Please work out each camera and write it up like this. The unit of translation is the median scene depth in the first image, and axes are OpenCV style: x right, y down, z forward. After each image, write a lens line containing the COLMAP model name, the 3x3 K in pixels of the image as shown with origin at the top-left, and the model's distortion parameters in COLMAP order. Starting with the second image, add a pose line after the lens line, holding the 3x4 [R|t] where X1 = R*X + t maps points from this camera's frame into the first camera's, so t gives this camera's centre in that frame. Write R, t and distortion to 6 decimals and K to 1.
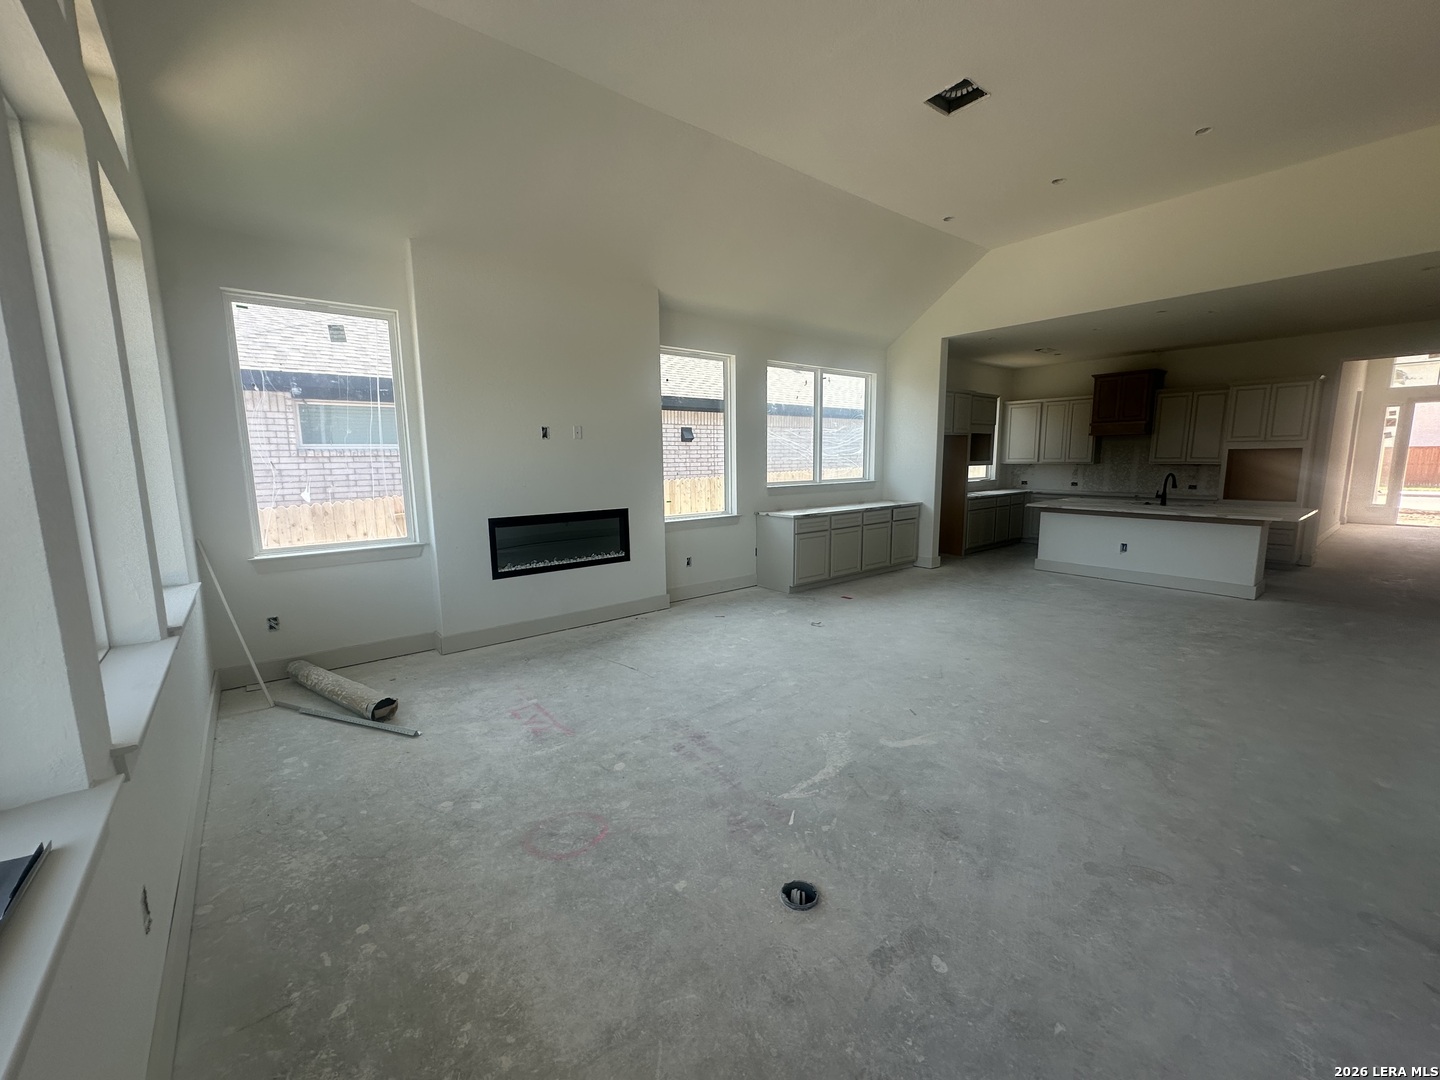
lens RADIAL K [[577.1, 0, 717.0], [0, 577.1, 539.1], [0, 0, 1]] dist [-0.005038, 0.000686]
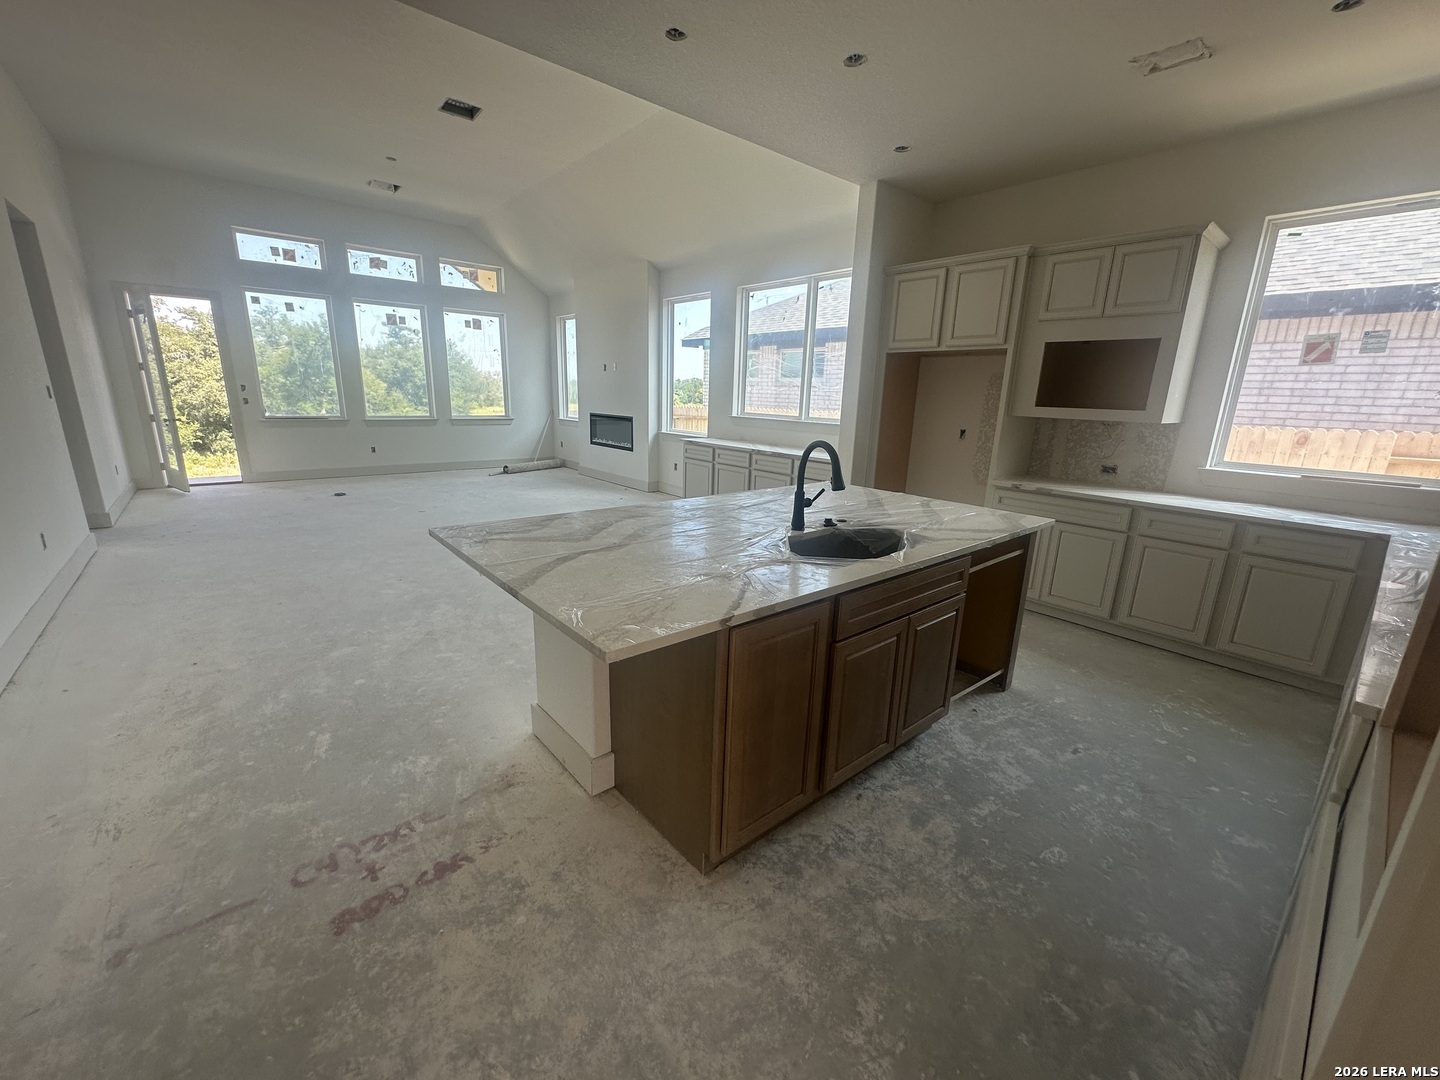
lens RADIAL K [[577.1, 0, 717.0], [0, 577.1, 539.1], [0, 0, 1]] dist [-0.005038, 0.000686]
pose [[0.023149, 0.261586, -0.964903, 0.971570], [-0.168535, 0.952369, 0.254145, -0.117736], [0.985424, 0.156737, 0.066133, 0.801617]]
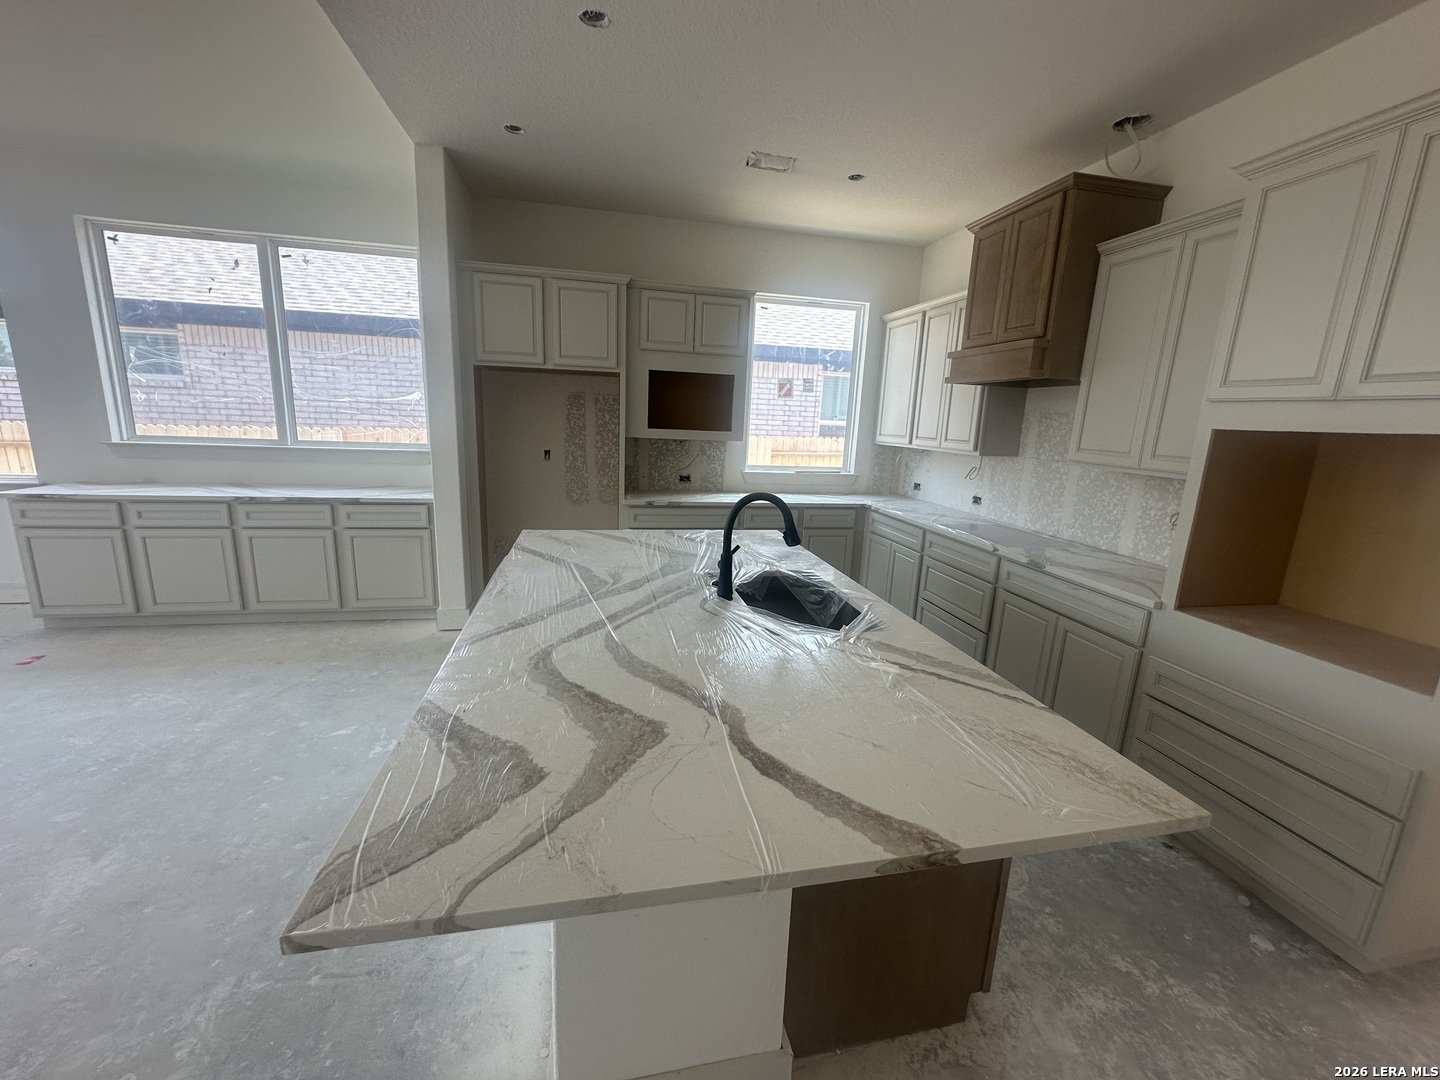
lens RADIAL K [[577.1, 0, 717.0], [0, 577.1, 539.1], [0, 0, 1]] dist [-0.005038, 0.000686]
pose [[0.890018, 0.142464, -0.433097, 0.774817], [-0.116099, 0.989431, 0.086880, -0.098694], [0.440897, -0.027043, 0.897150, 0.632134]]
